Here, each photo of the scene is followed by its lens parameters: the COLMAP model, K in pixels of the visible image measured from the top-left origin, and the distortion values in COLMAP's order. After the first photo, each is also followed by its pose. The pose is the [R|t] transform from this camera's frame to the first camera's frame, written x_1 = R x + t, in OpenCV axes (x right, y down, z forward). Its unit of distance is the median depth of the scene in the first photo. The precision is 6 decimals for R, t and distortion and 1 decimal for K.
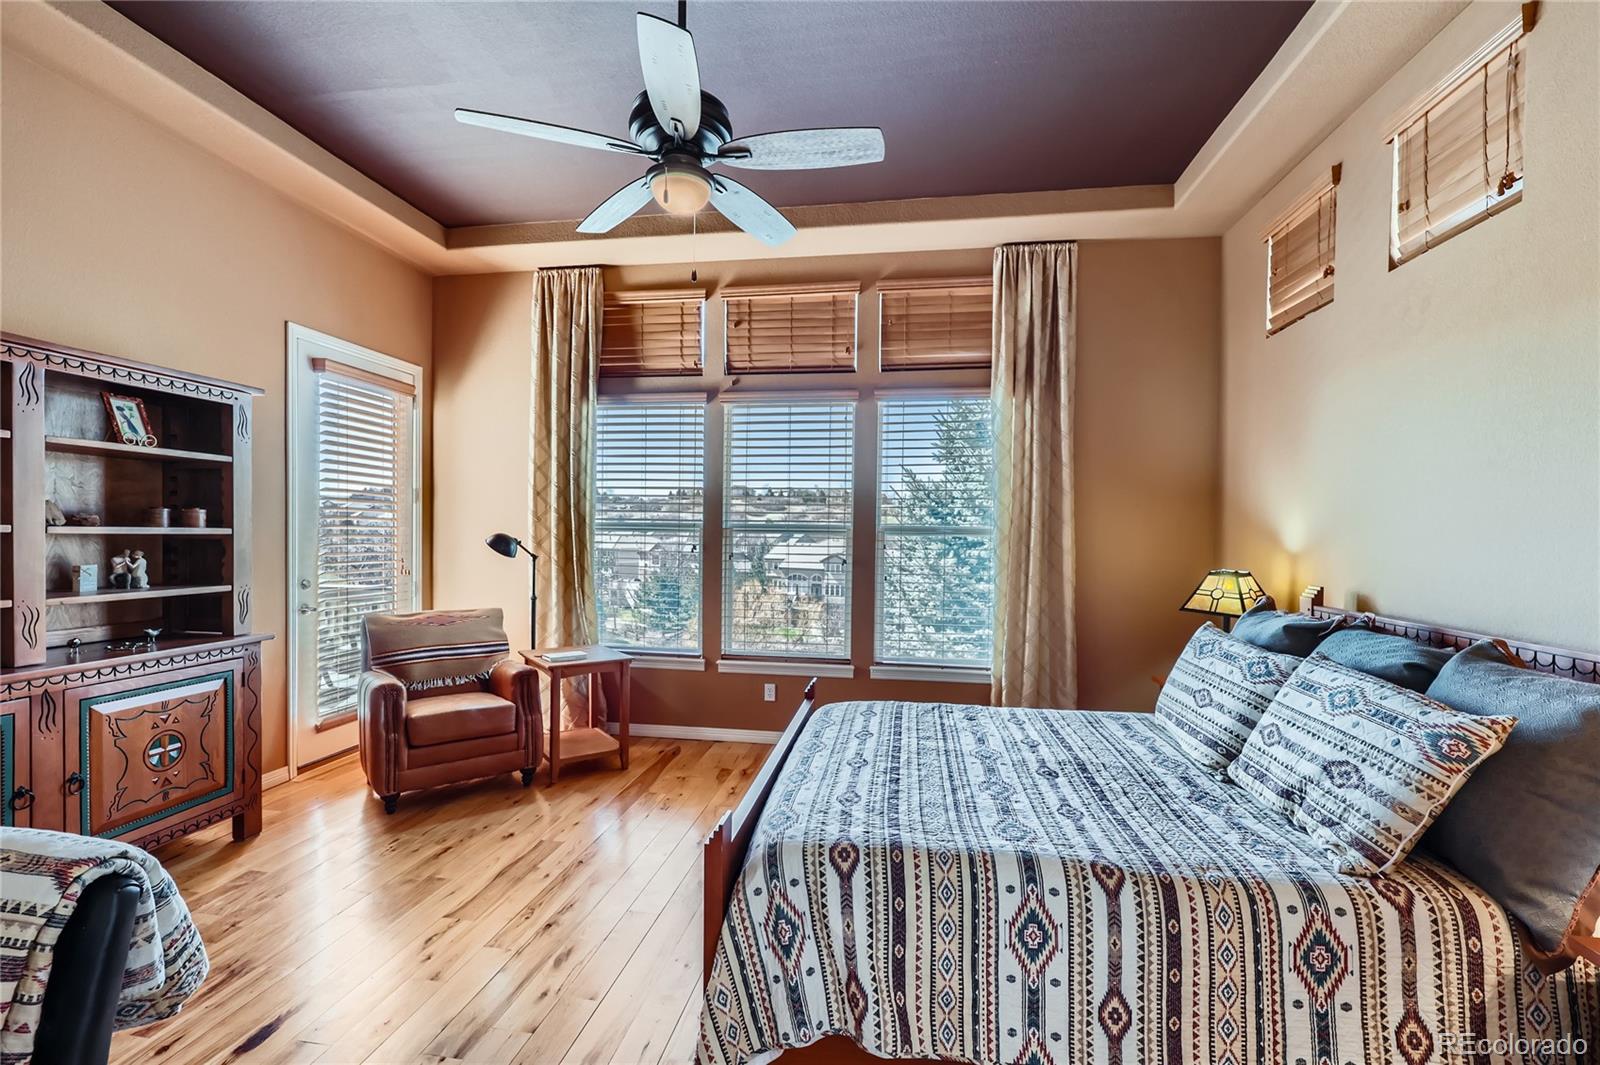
lens RADIAL K [[692.7, 0, 800.0], [0, 692.7, 532.5], [0, 0, 1]] dist [0.000486, -0.000338]
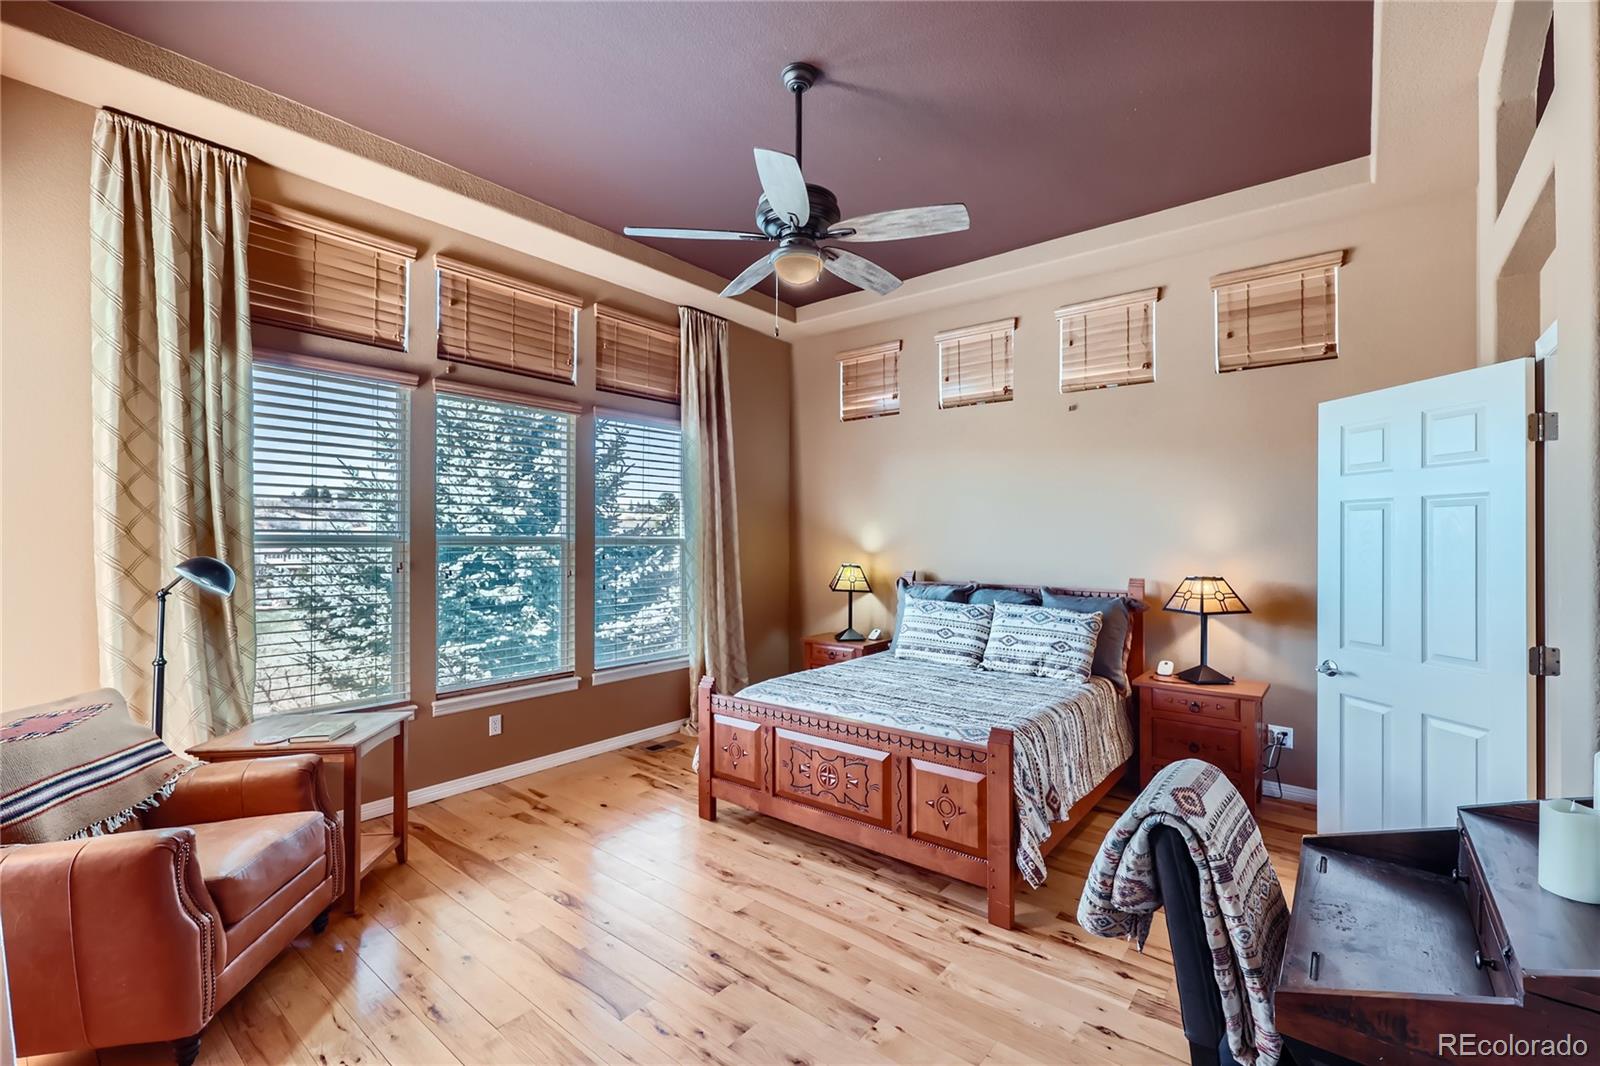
lens RADIAL K [[691.1, 0, 801.1], [0, 691.1, 512.8], [0, 0, 1]] dist [-0.000745, -0.000337]
pose [[0.500770, 0.019448, 0.865362, -0.610472], [0.002863, 0.999705, -0.024124, -0.019629], [-0.865575, 0.014558, 0.500567, 0.205609]]
